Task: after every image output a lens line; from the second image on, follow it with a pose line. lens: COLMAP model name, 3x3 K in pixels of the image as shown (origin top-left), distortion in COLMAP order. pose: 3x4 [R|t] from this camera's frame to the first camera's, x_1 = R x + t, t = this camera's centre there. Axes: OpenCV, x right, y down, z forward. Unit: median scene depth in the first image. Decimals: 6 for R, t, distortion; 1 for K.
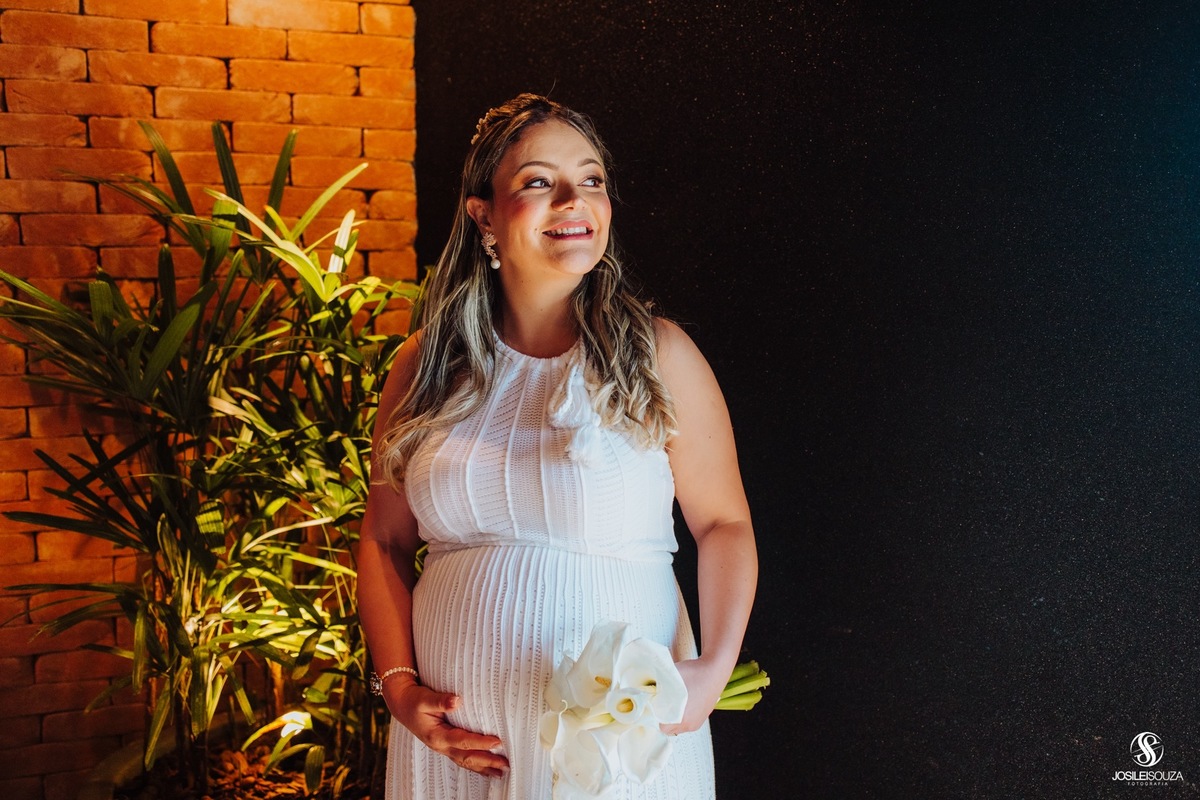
lens RADIAL K [[1192.1, 0, 603.8], [0, 1192.1, 411.8], [0, 0, 1]] dist [0.035490, -0.010539]
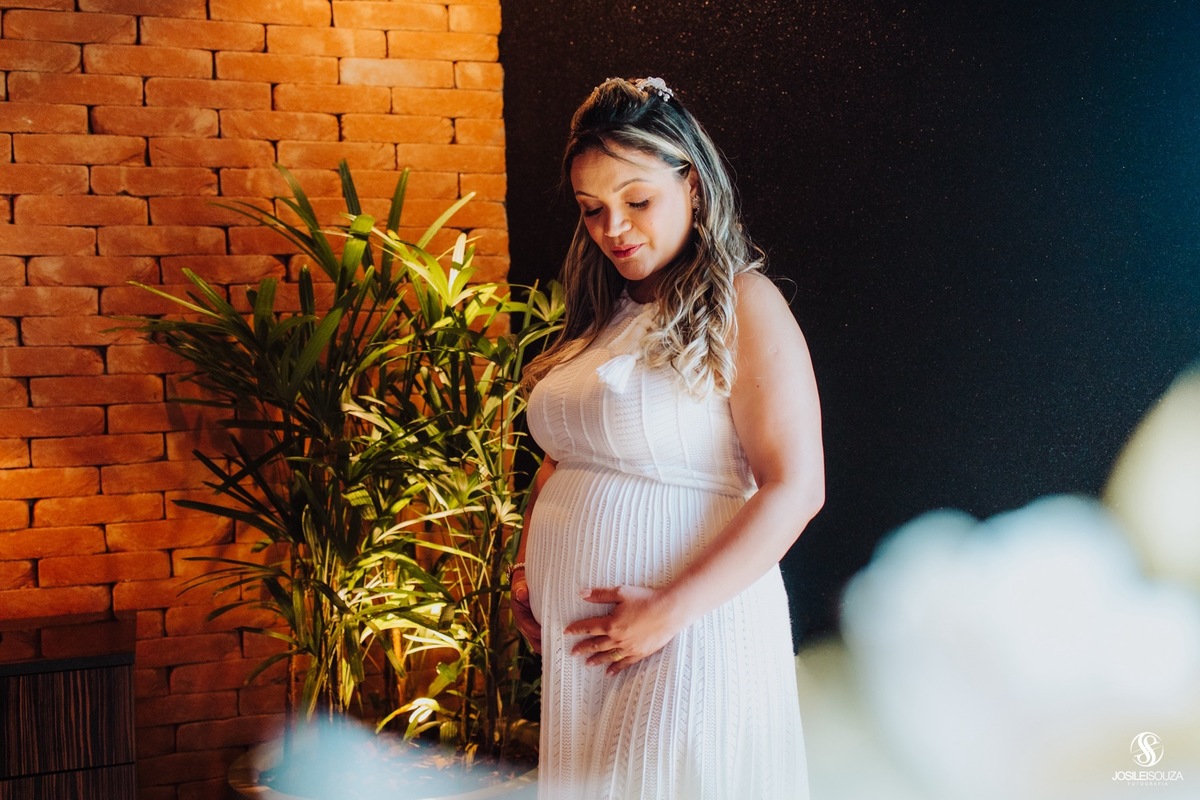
lens RADIAL K [[1292.8, 0, 597.3], [0, 1292.8, 407.8], [0, 0, 1]] dist [0.056713, 0.004126]
pose [[0.998663, -0.043387, -0.028098, -0.054532], [0.040073, 0.993193, -0.109366, 0.116919], [0.032651, 0.108094, 0.993604, -0.156897]]
